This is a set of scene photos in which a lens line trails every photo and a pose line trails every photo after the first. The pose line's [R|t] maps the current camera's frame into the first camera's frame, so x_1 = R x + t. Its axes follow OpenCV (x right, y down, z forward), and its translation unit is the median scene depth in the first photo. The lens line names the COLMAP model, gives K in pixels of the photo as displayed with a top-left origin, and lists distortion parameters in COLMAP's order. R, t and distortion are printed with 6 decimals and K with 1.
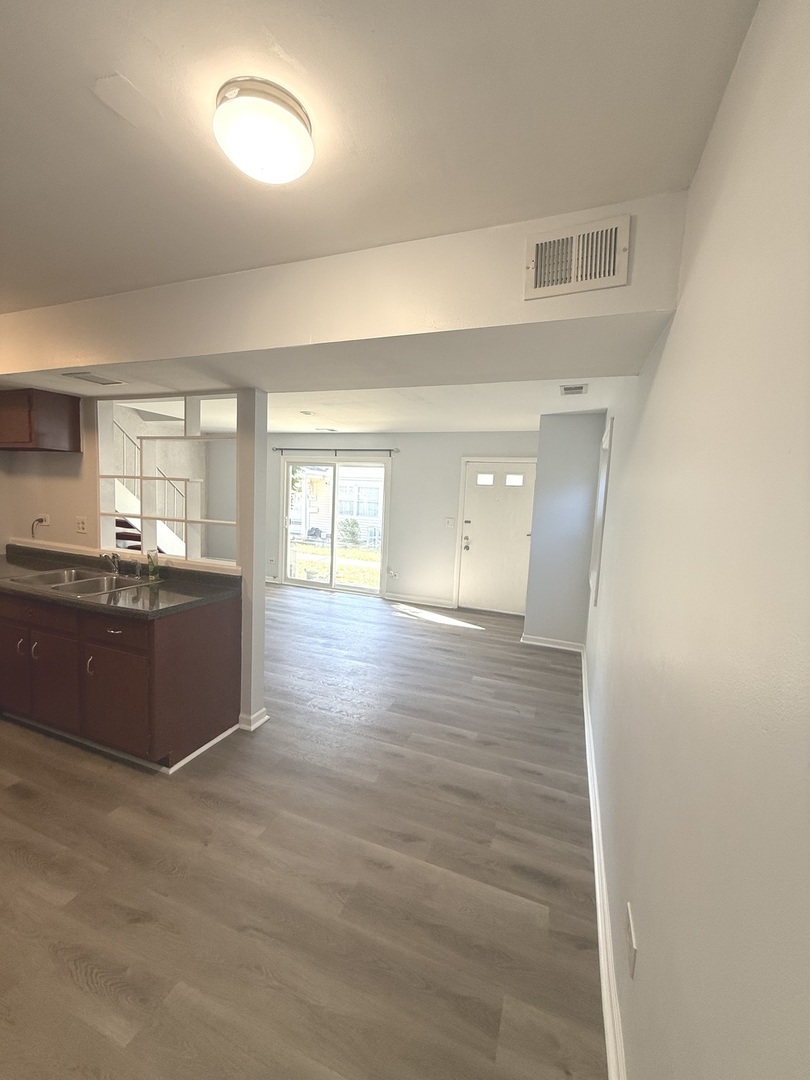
lens RADIAL K [[431.6, 0, 405.0], [0, 431.6, 540.0], [0, 0, 1]] dist [-0.001177, 0.000154]
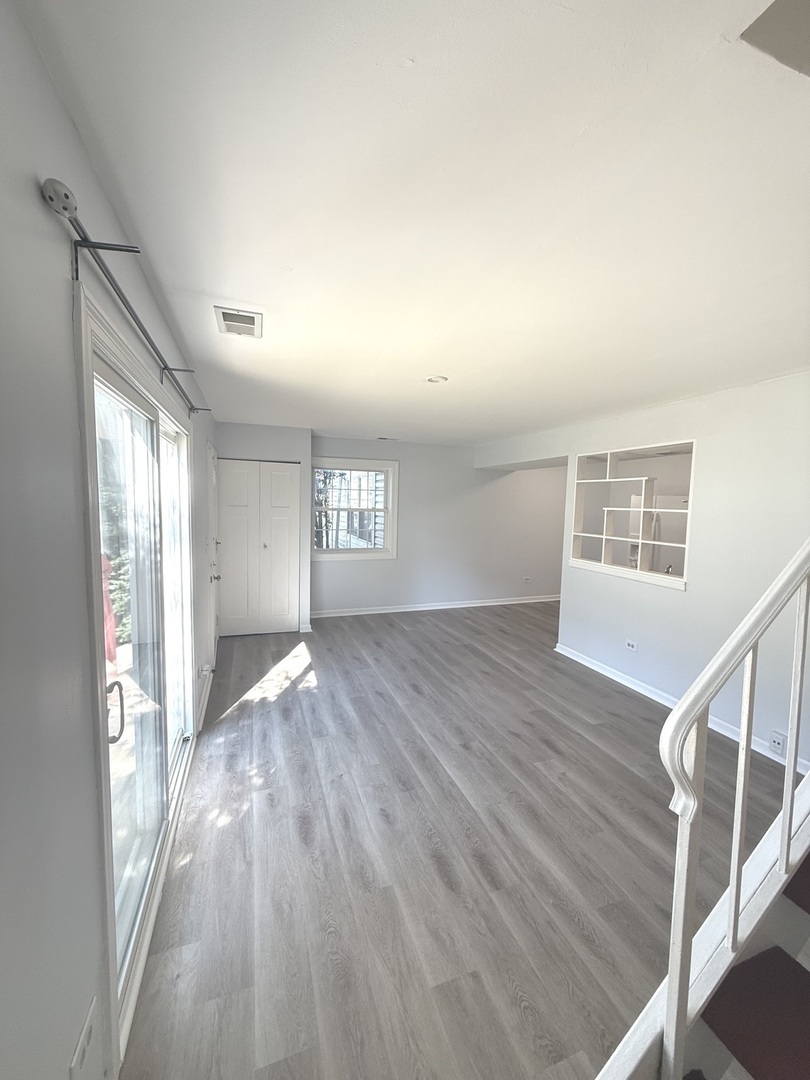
lens RADIAL K [[431.6, 0, 405.0], [0, 431.6, 540.0], [0, 0, 1]] dist [-0.001177, 0.000154]
pose [[-0.649549, -0.125953, 0.749814, -0.740340], [0.030120, 0.981147, 0.190904, -0.213761], [-0.759723, 0.146585, -0.633510, 1.591705]]
